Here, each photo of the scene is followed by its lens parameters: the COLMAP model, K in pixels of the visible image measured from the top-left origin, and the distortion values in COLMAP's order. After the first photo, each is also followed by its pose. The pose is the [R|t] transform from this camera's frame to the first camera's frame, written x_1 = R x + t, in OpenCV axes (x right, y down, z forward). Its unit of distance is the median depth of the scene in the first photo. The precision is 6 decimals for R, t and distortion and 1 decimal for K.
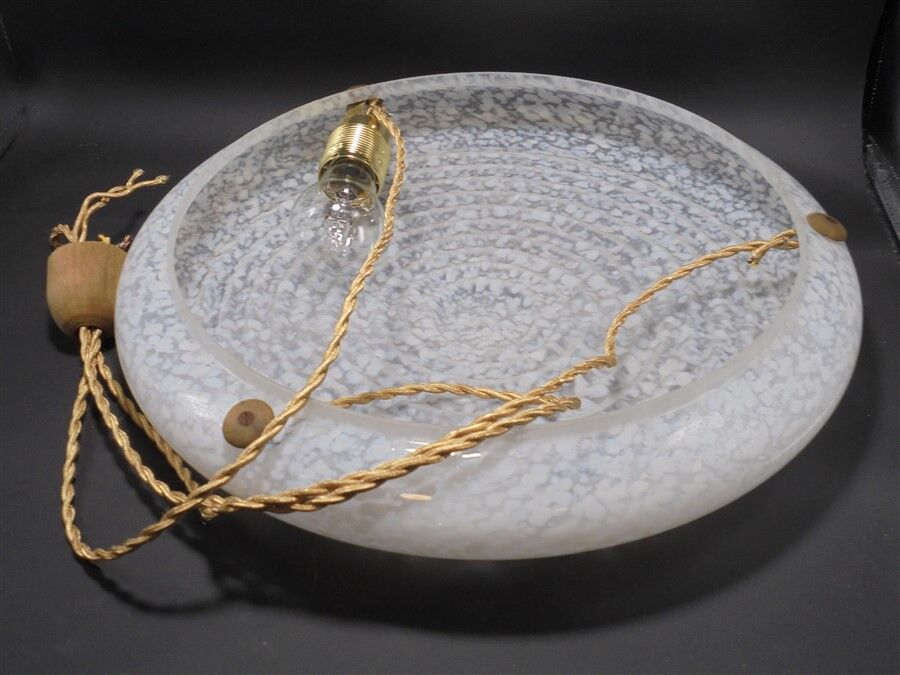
lens RADIAL K [[1010.5, 0, 449.9], [0, 1010.5, 337.0], [0, 0, 1]] dist [0.002470, 0.000000]
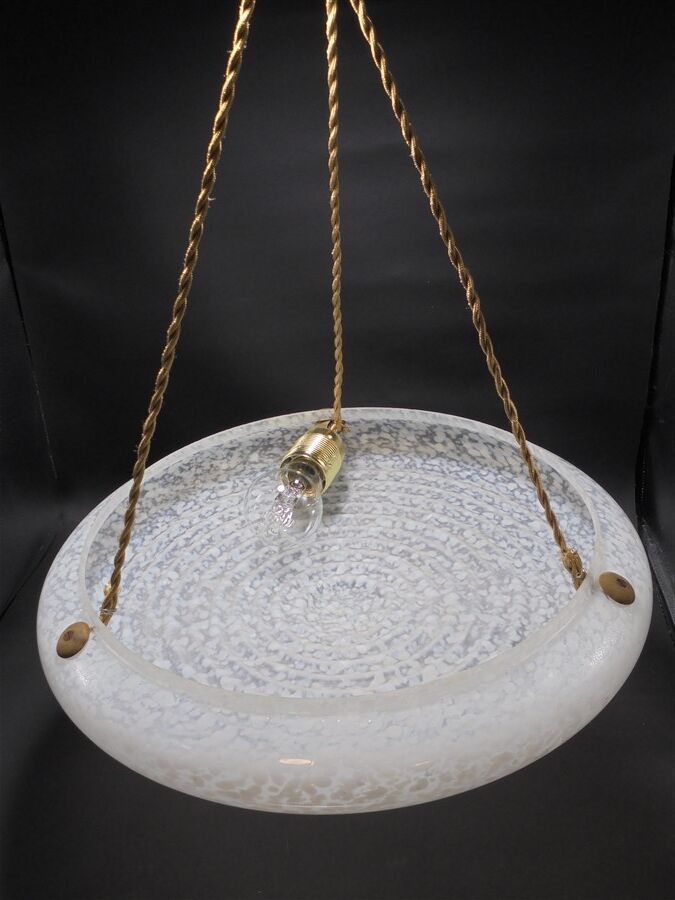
lens RADIAL K [[885.4, 0, 337.7], [0, 885.4, 450.6], [0, 0, 1]] dist [-0.074683, 0.000000]
pose [[0.916964, 0.145639, -0.371437, 0.340426], [-0.210456, 0.967498, -0.140199, -0.045260], [0.338946, 0.206728, 0.917812, 0.000040]]
